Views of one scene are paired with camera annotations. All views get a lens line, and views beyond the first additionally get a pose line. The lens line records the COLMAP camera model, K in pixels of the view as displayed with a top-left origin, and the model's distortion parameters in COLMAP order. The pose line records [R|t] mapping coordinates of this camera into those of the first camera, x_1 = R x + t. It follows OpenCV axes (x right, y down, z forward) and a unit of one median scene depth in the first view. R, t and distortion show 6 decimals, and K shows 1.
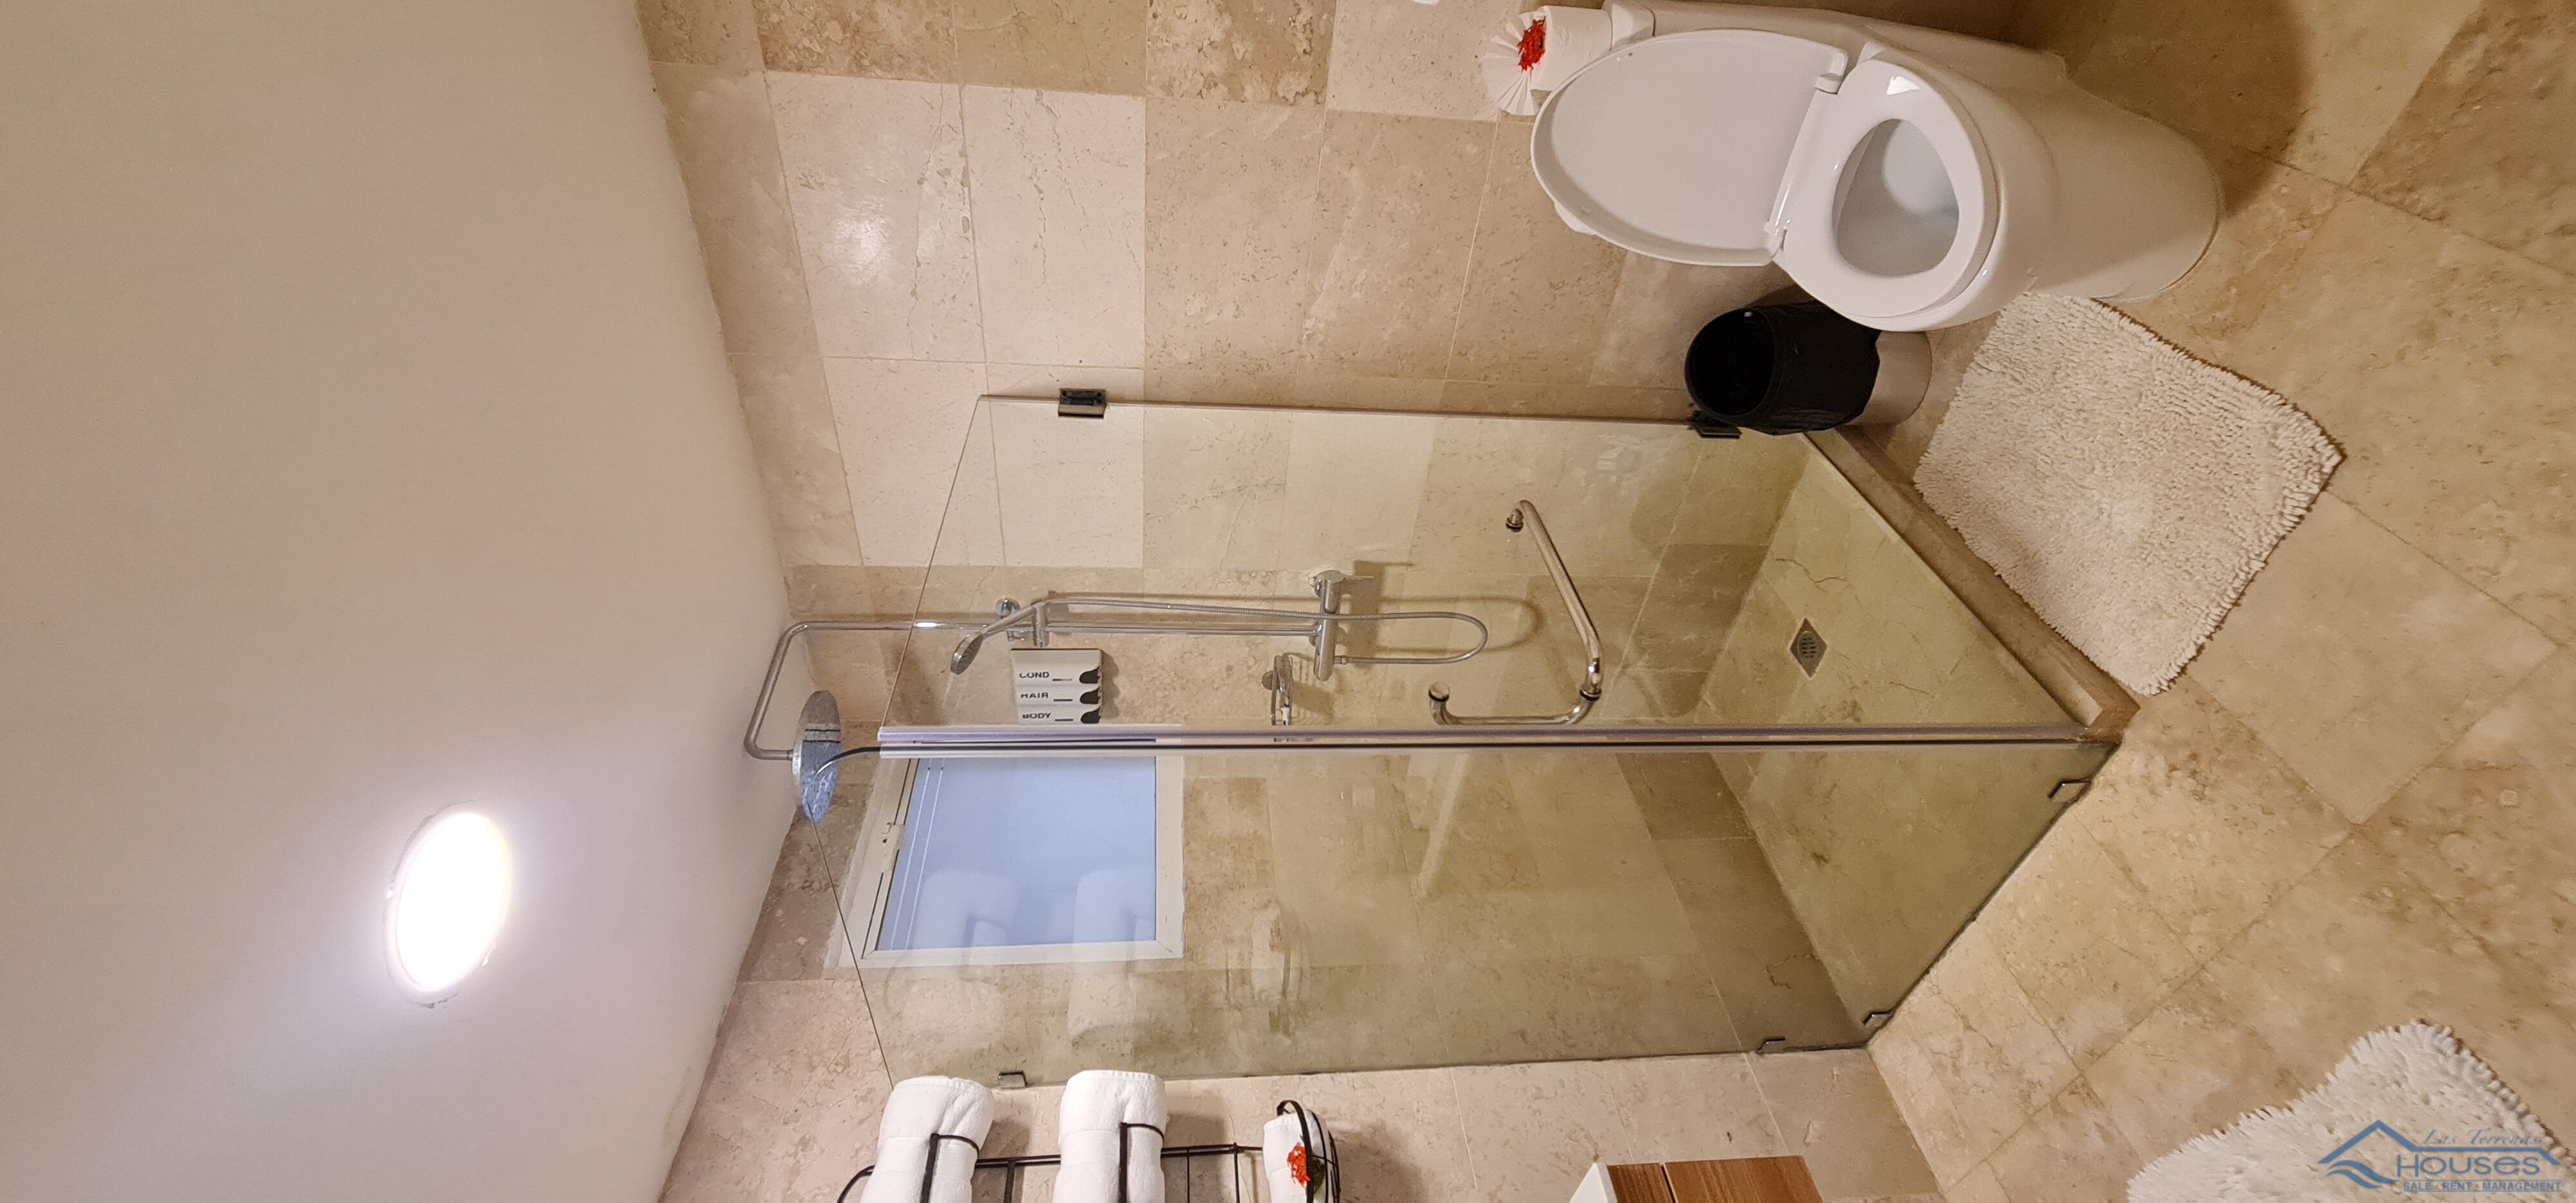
lens RADIAL K [[1031.4, 0, 1284.0], [0, 1031.4, 578.7], [0, 0, 1]] dist [-0.011361, 0.000615]
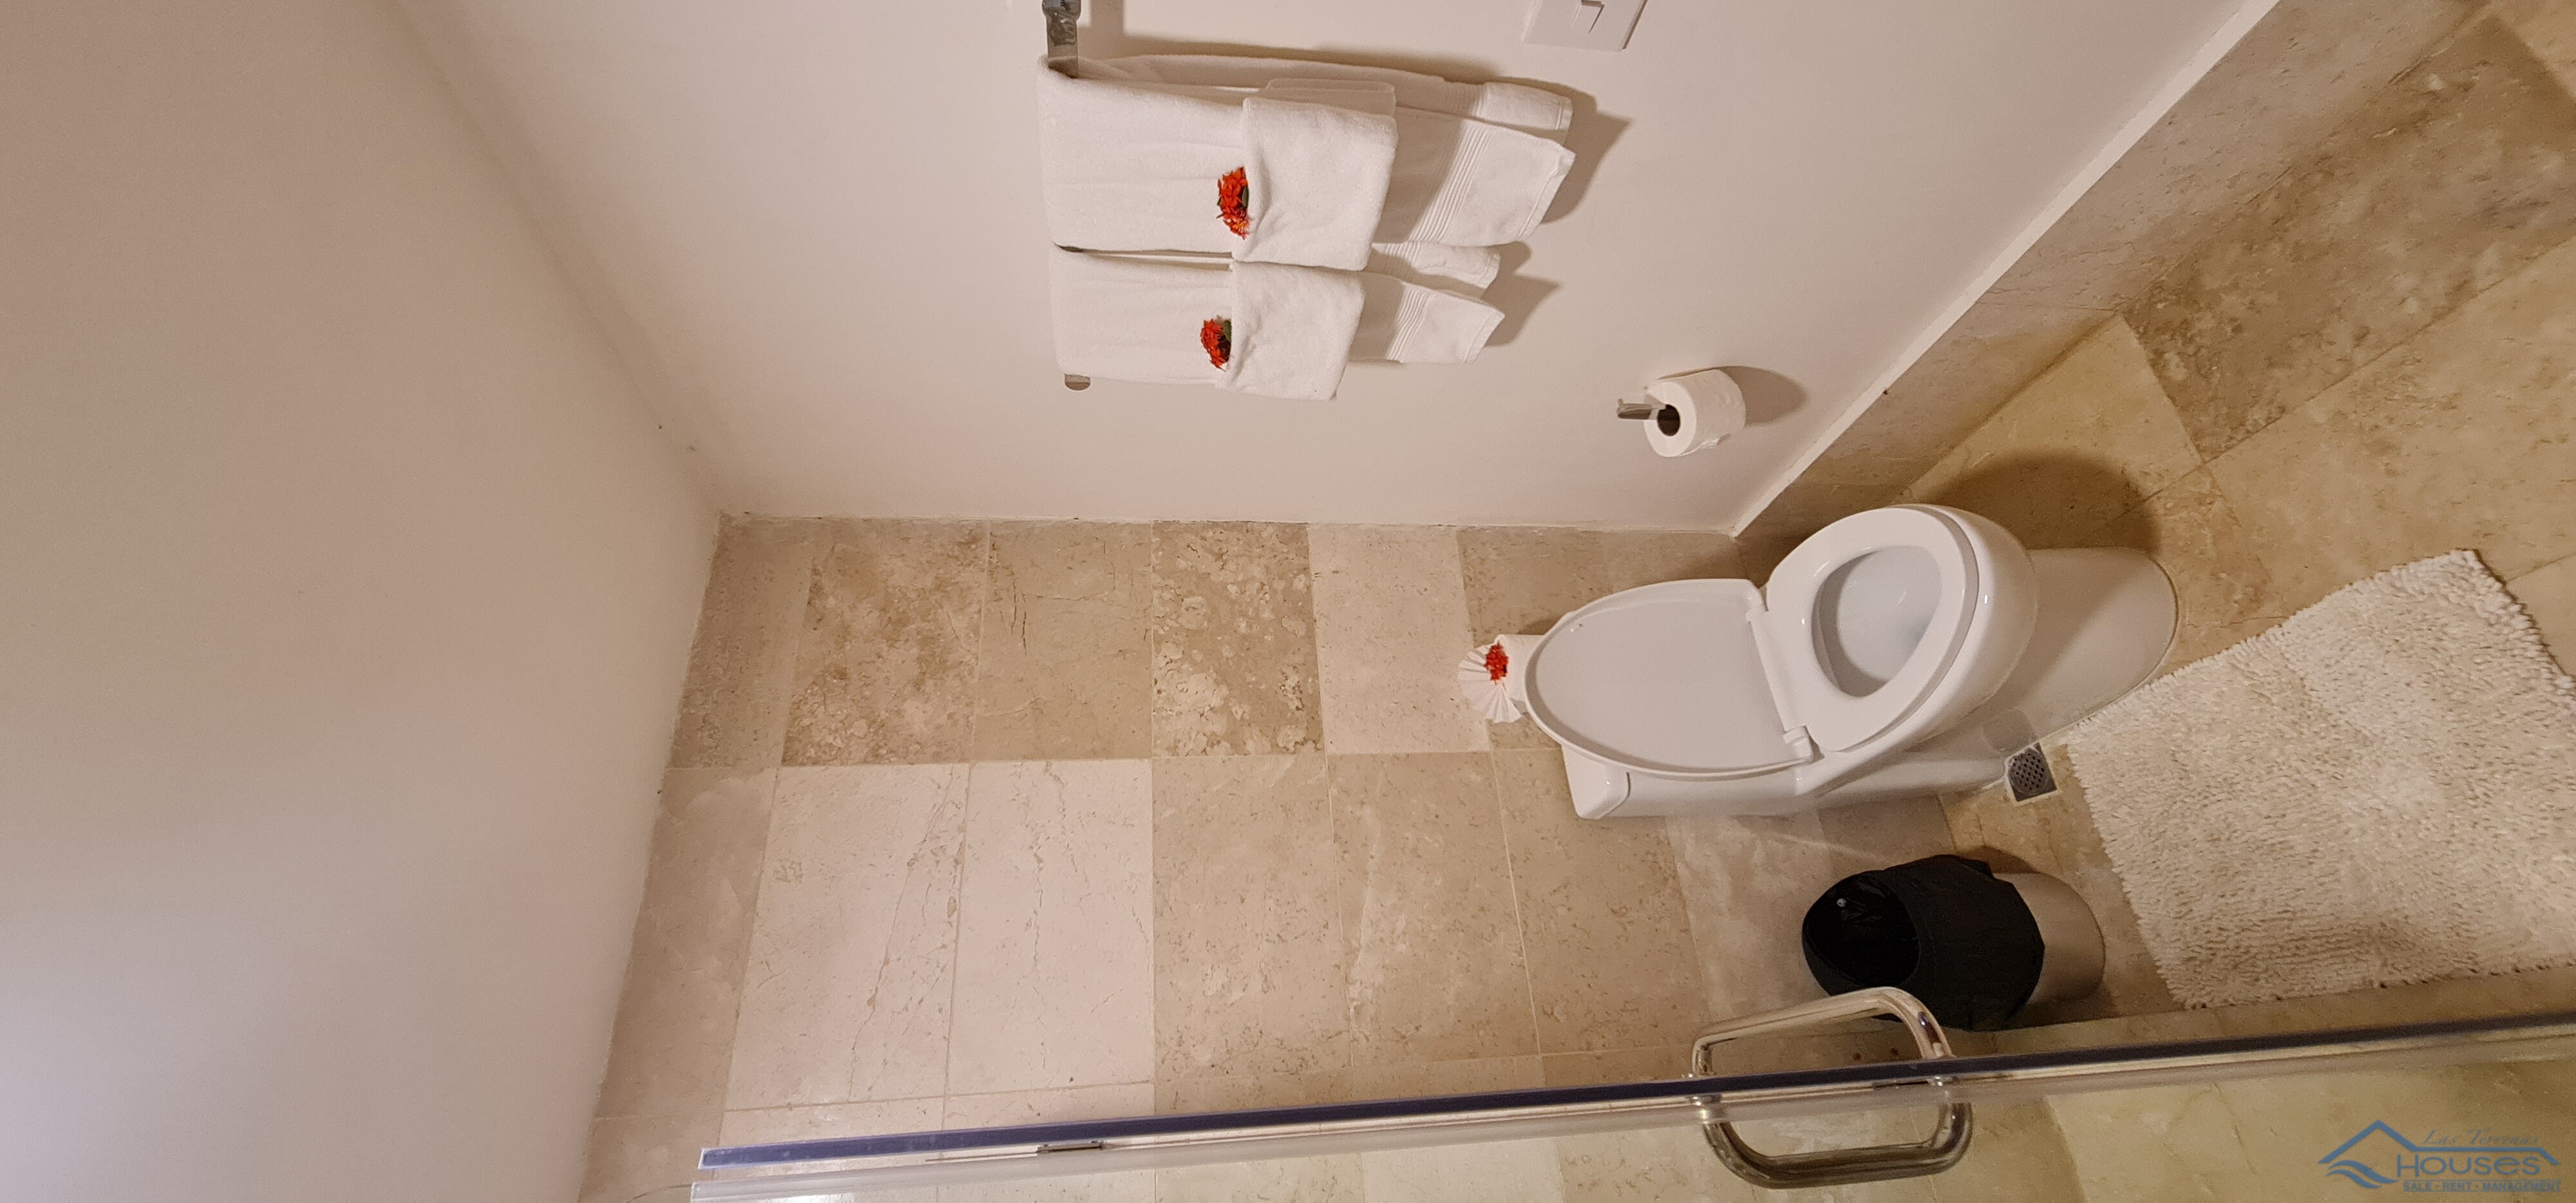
lens RADIAL K [[1031.4, 0, 1284.0], [0, 1031.4, 578.7], [0, 0, 1]] dist [-0.011361, 0.000615]
pose [[0.987319, -0.115794, 0.108592, -0.096240], [0.146838, 0.406199, -0.901910, 0.413741], [0.060326, 0.906418, 0.418051, 0.417293]]
